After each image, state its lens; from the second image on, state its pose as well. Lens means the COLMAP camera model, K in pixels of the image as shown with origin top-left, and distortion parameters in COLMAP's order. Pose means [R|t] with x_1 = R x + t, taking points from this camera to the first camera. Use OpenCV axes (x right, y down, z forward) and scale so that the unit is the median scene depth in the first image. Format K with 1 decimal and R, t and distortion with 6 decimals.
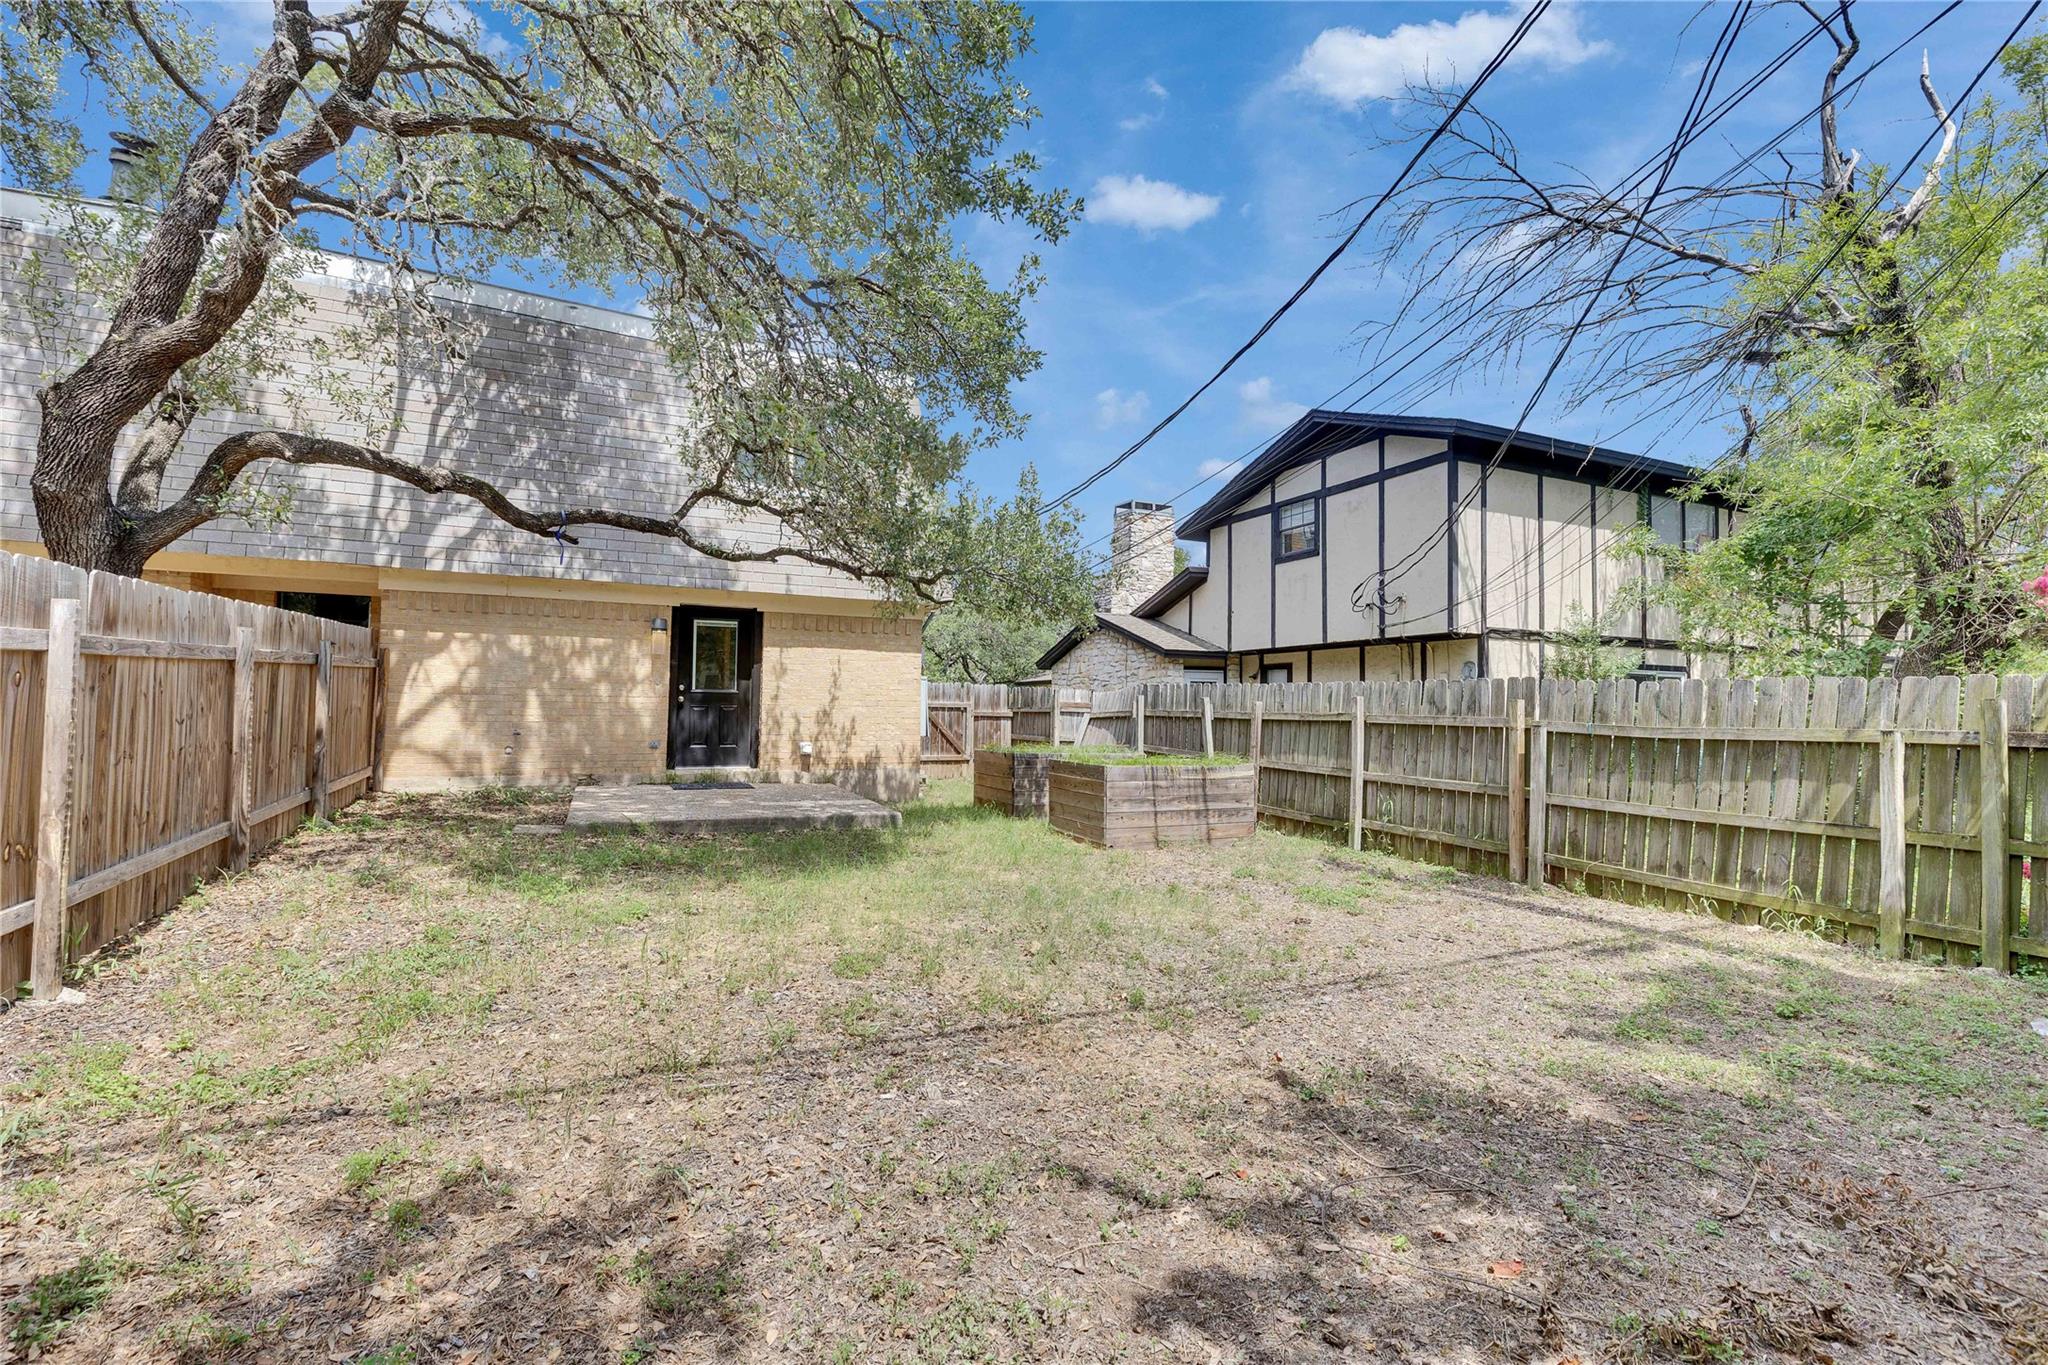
lens RADIAL K [[902.4, 0, 1024.0], [0, 902.4, 682.5], [0, 0, 1]] dist [0.000451, -0.000476]
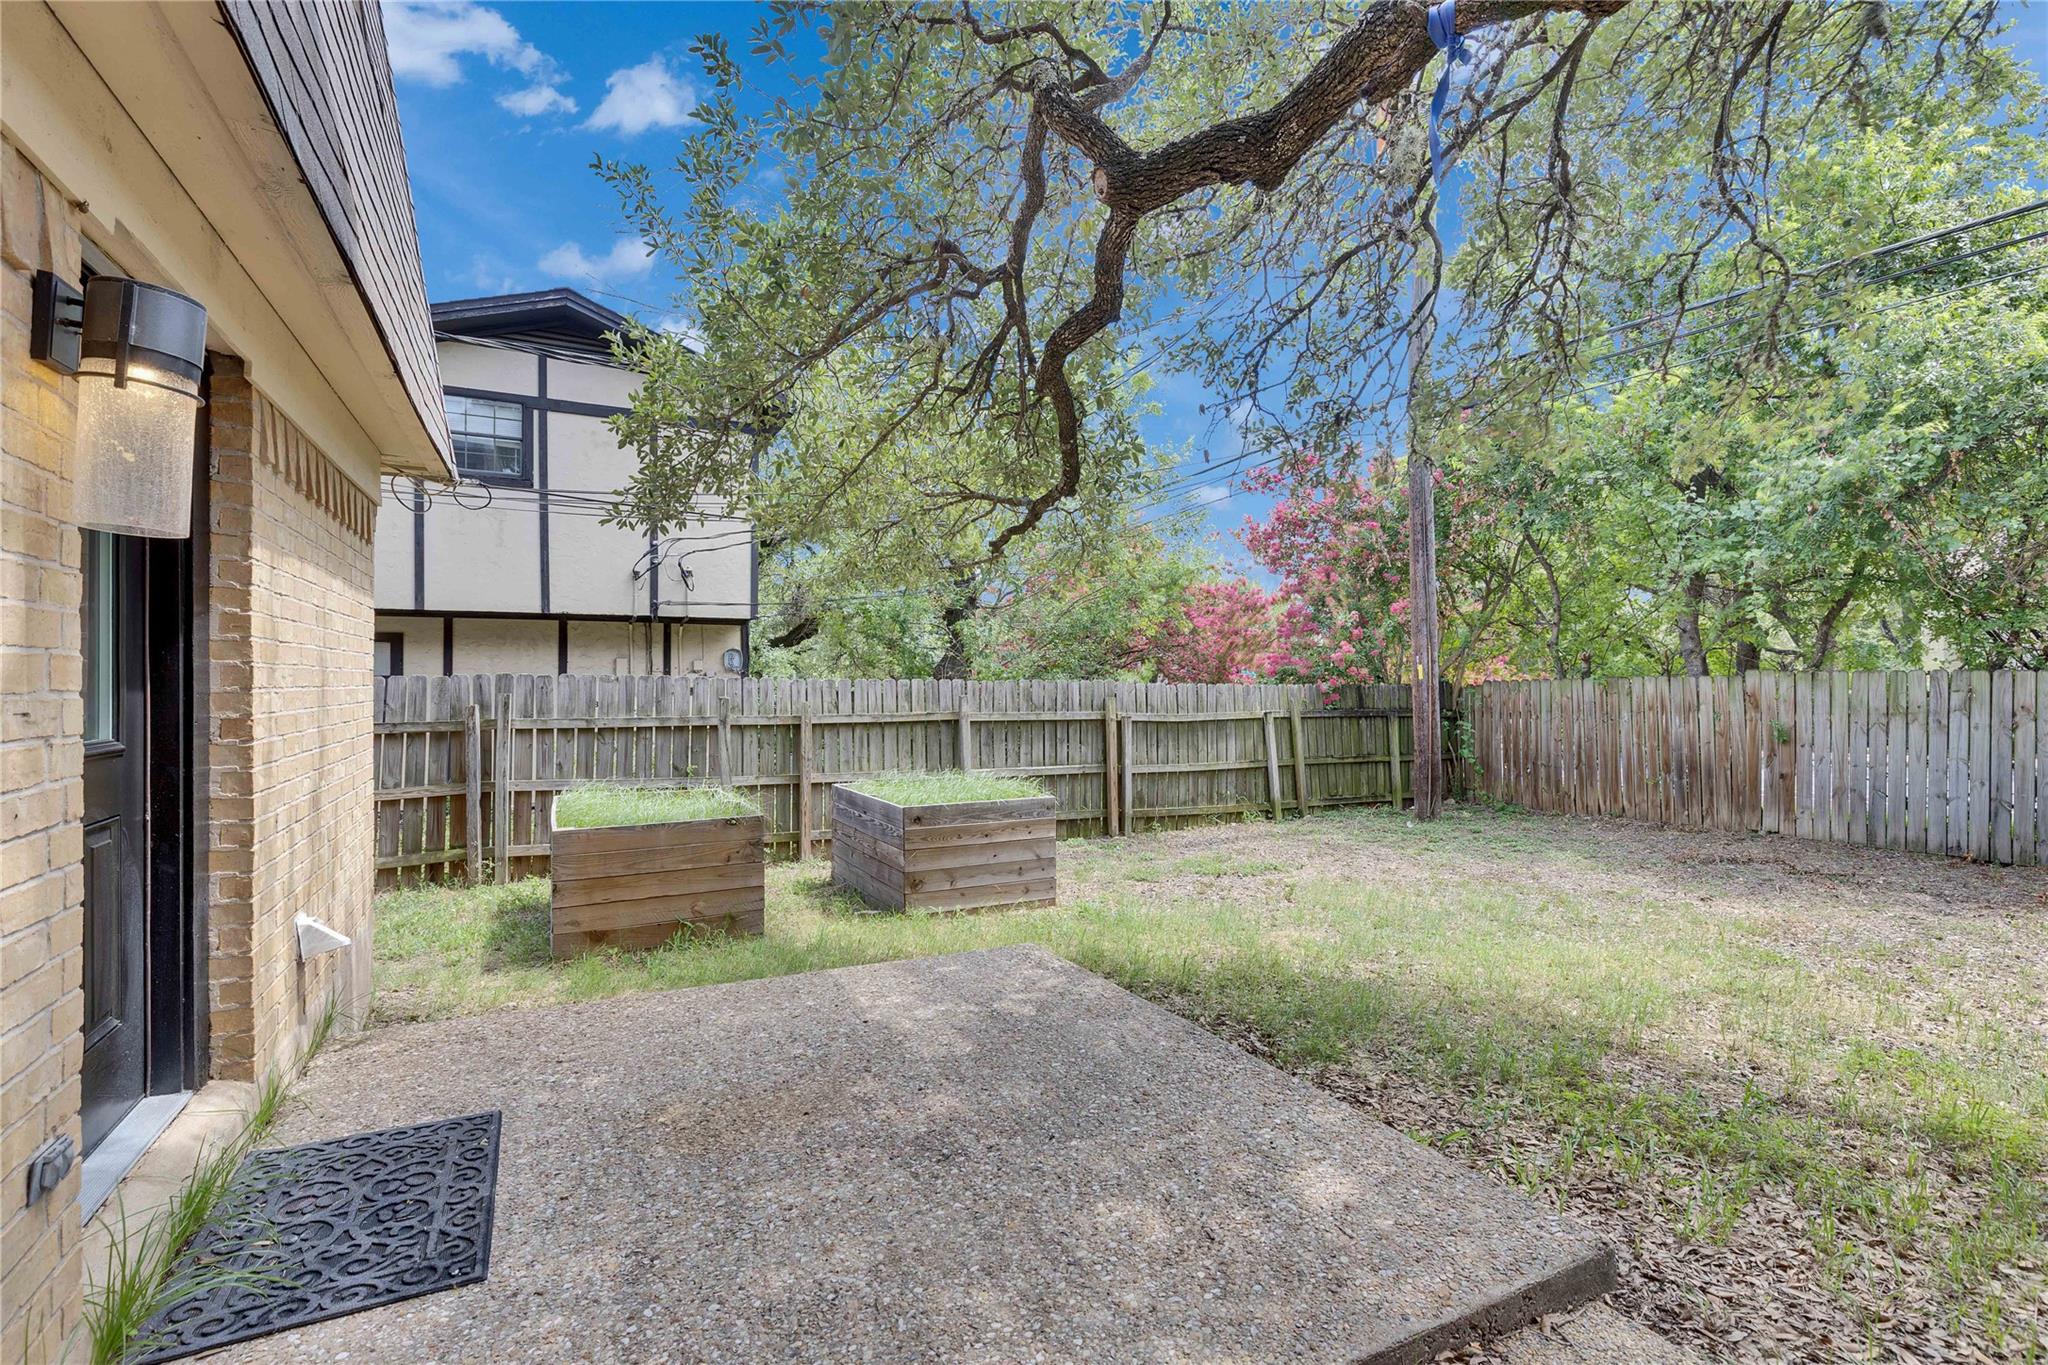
lens RADIAL K [[902.4, 0, 1024.0], [0, 902.4, 682.5], [0, 0, 1]] dist [0.000451, -0.000476]
pose [[-0.048106, -0.014745, 0.998733, -0.760695], [-0.029147, 0.999486, 0.013353, -0.016451], [-0.998417, -0.028468, -0.048511, 1.199850]]
